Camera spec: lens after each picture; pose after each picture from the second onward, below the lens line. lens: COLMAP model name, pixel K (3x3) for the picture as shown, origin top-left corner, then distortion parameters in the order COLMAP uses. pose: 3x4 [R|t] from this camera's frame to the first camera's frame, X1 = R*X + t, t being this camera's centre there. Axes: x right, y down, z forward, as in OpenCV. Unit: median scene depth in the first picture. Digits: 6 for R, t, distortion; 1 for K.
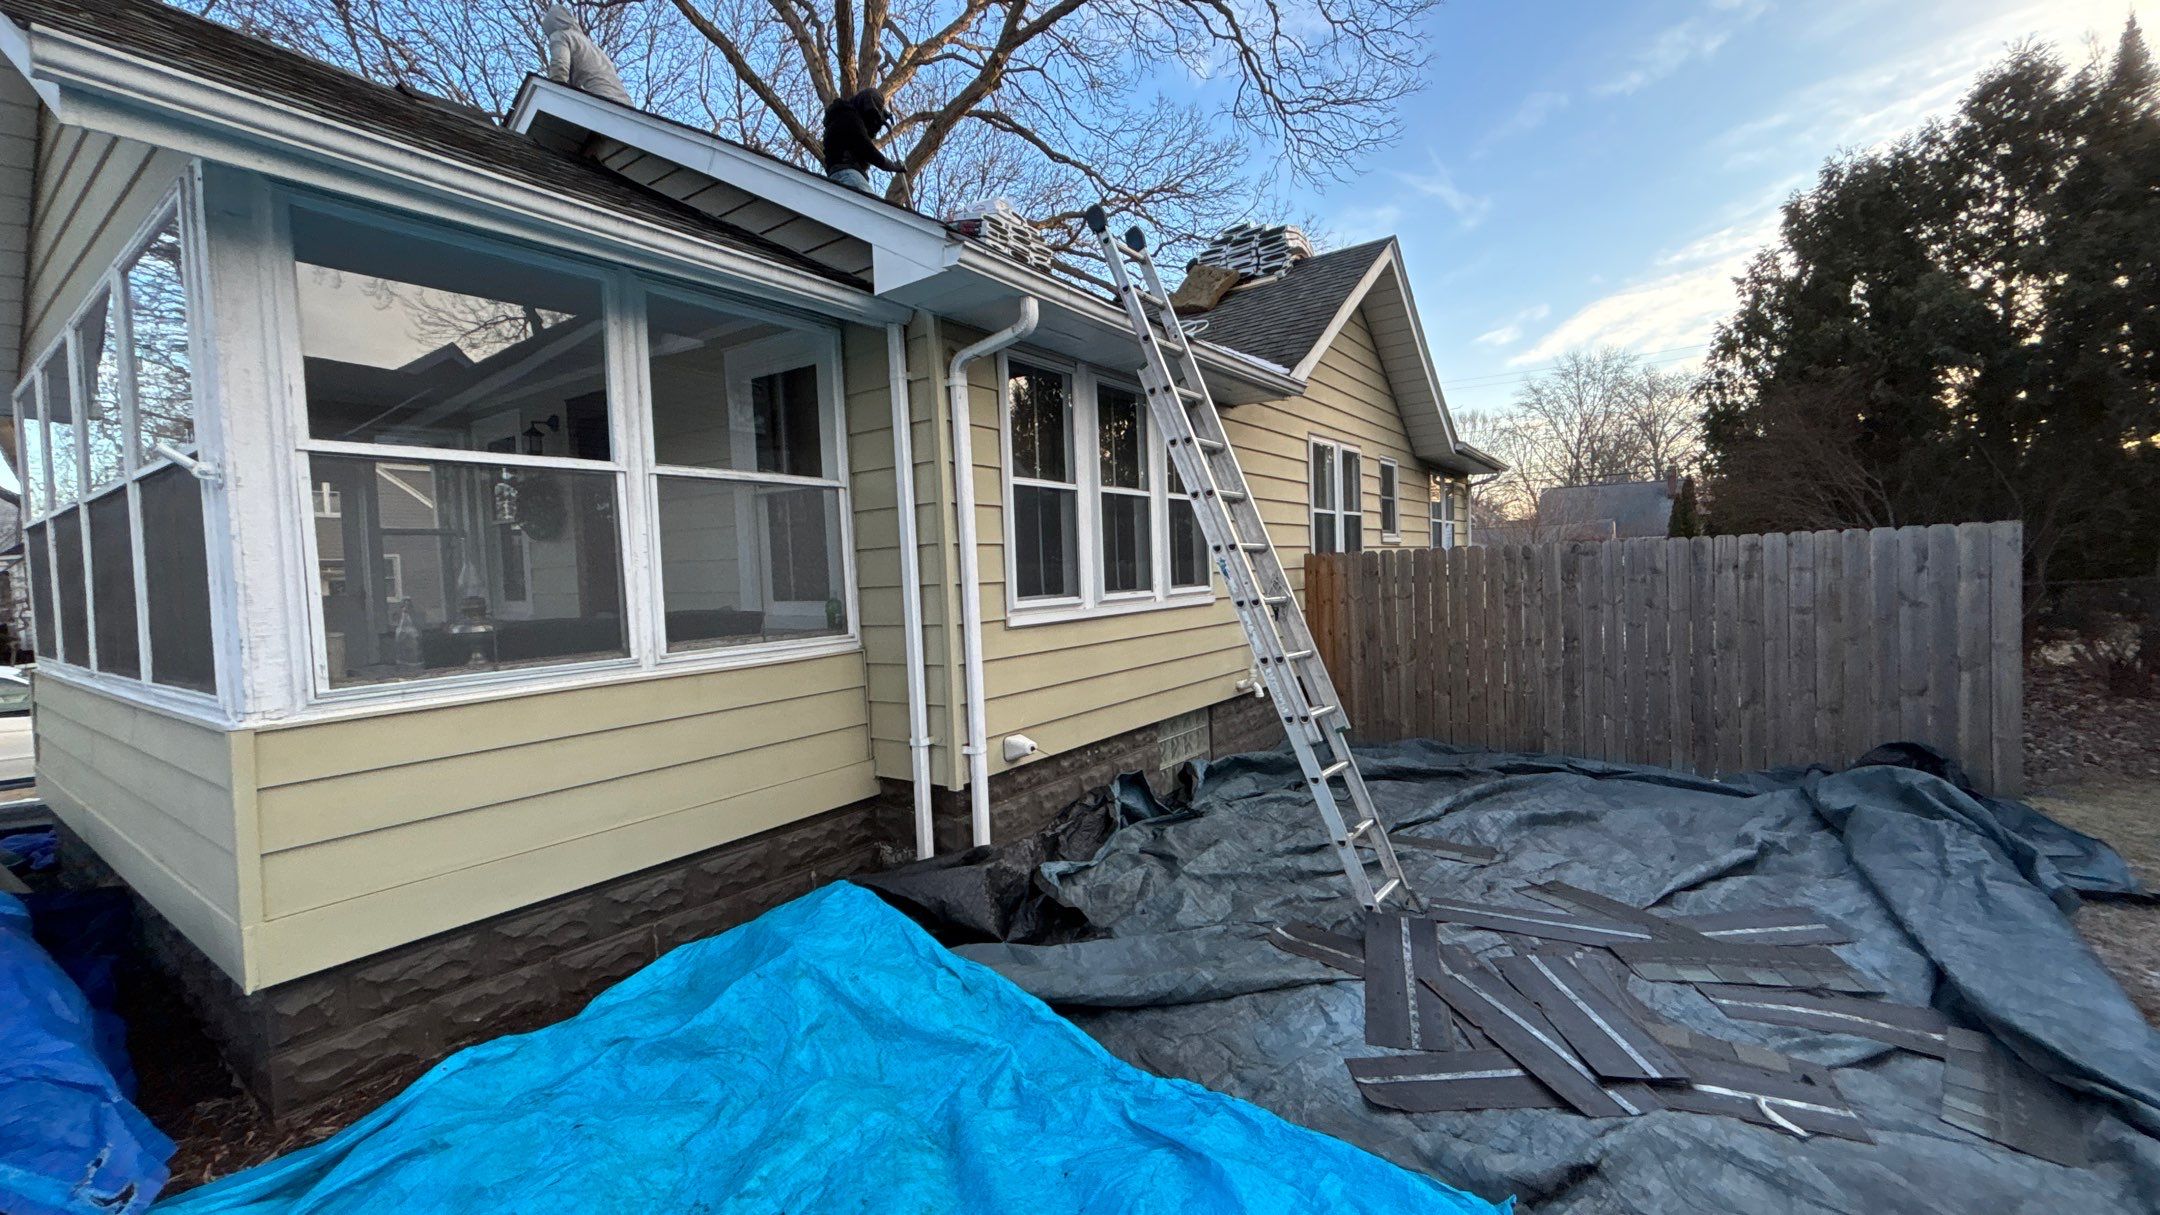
lens RADIAL K [[857.0, 0, 1081.1], [0, 857.0, 608.3], [0, 0, 1]] dist [-0.003961, 0.000616]
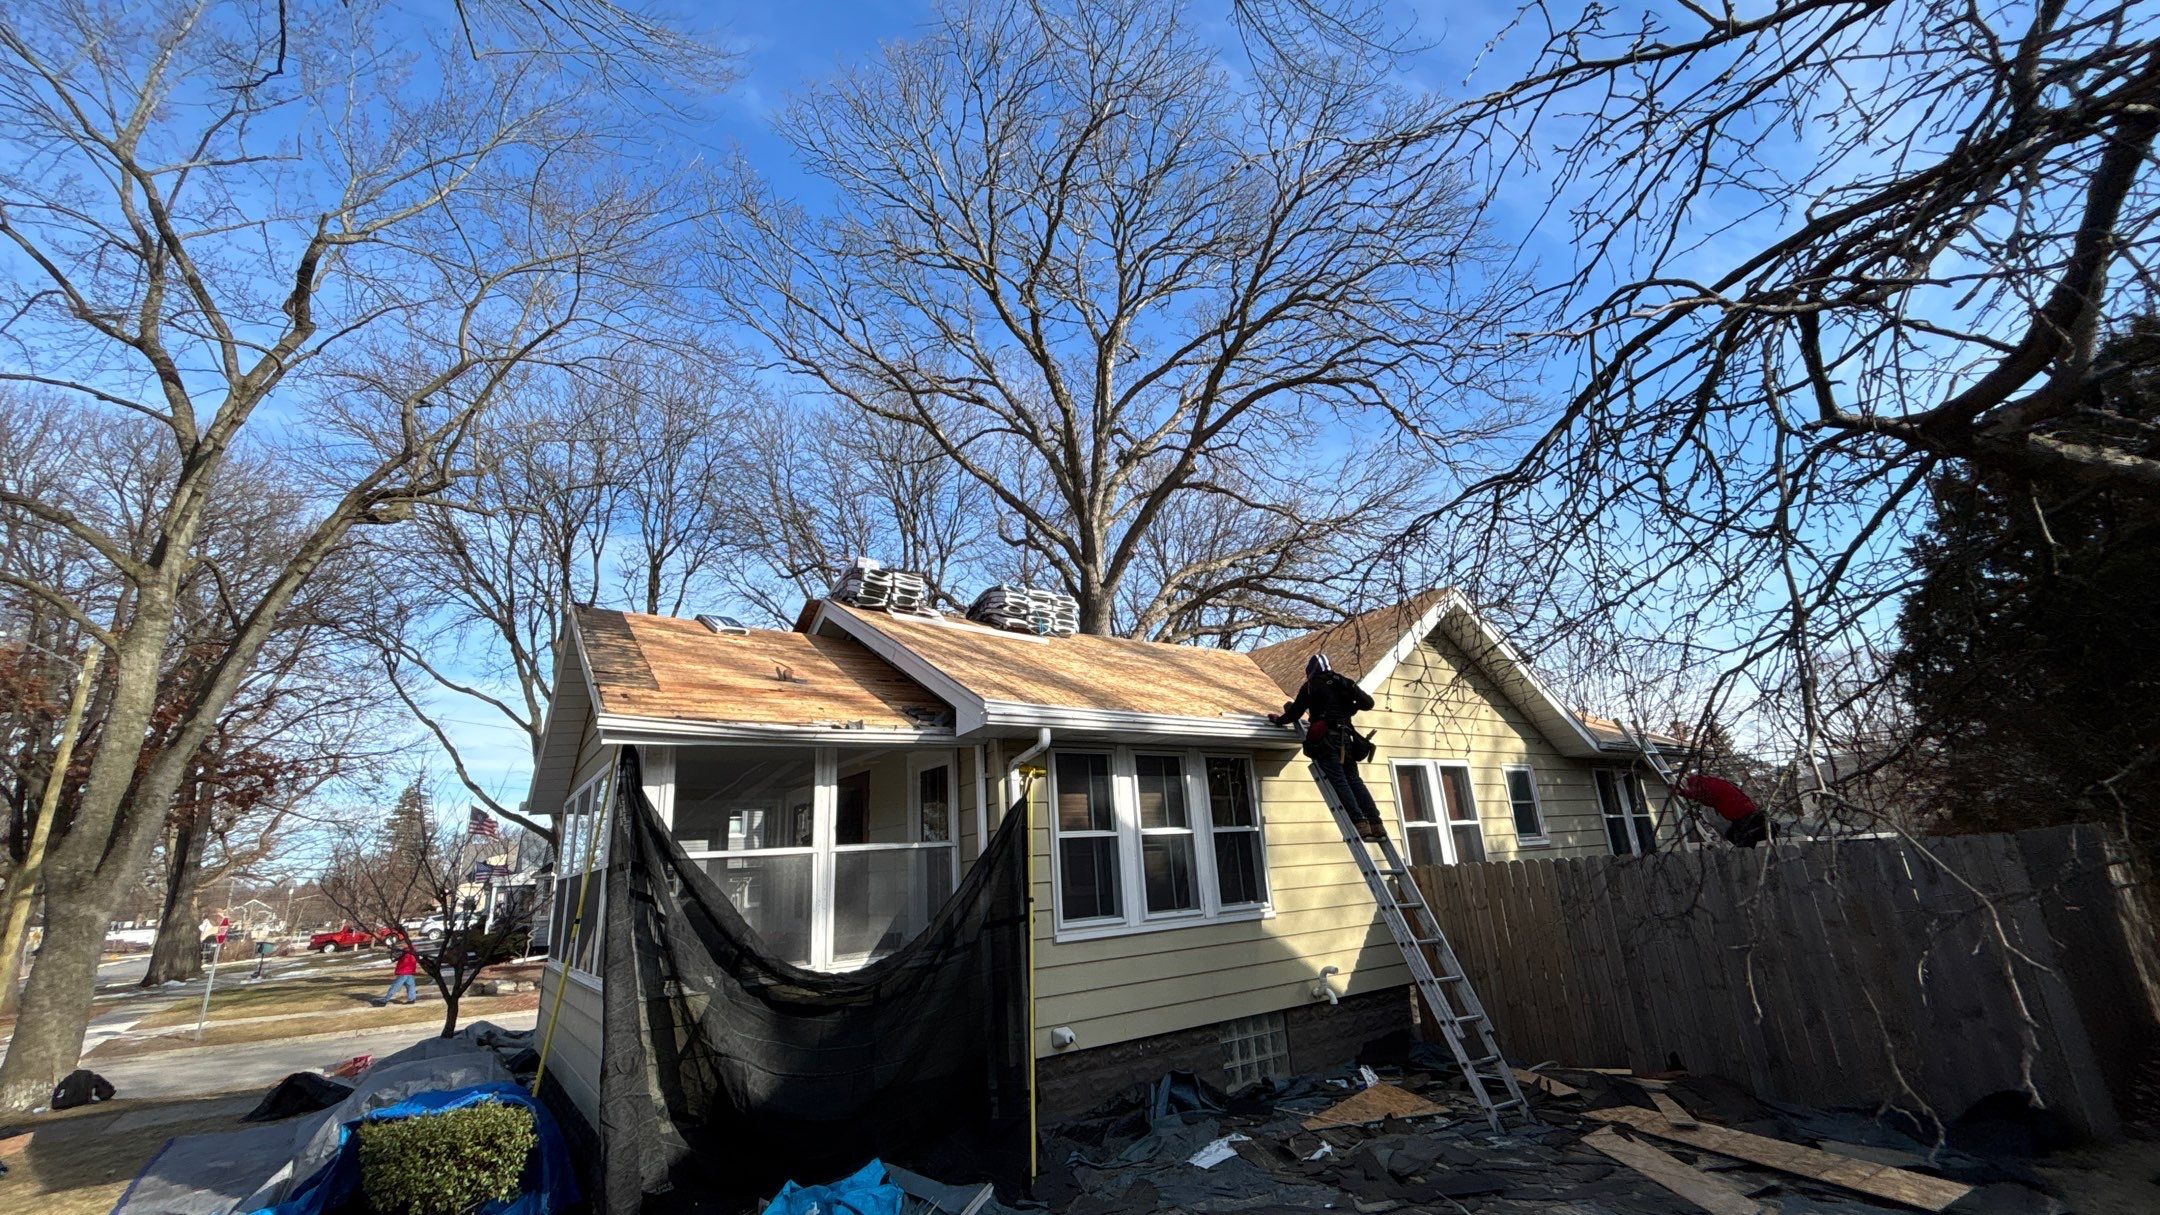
lens RADIAL K [[857.0, 0, 1081.0], [0, 857.0, 603.3], [0, 0, 1]] dist [-0.003961, 0.000616]
pose [[0.939120, -0.123394, -0.320668, 0.415690], [0.011592, 0.944134, -0.329356, -0.035830], [0.343394, 0.305588, 0.888086, -0.370707]]
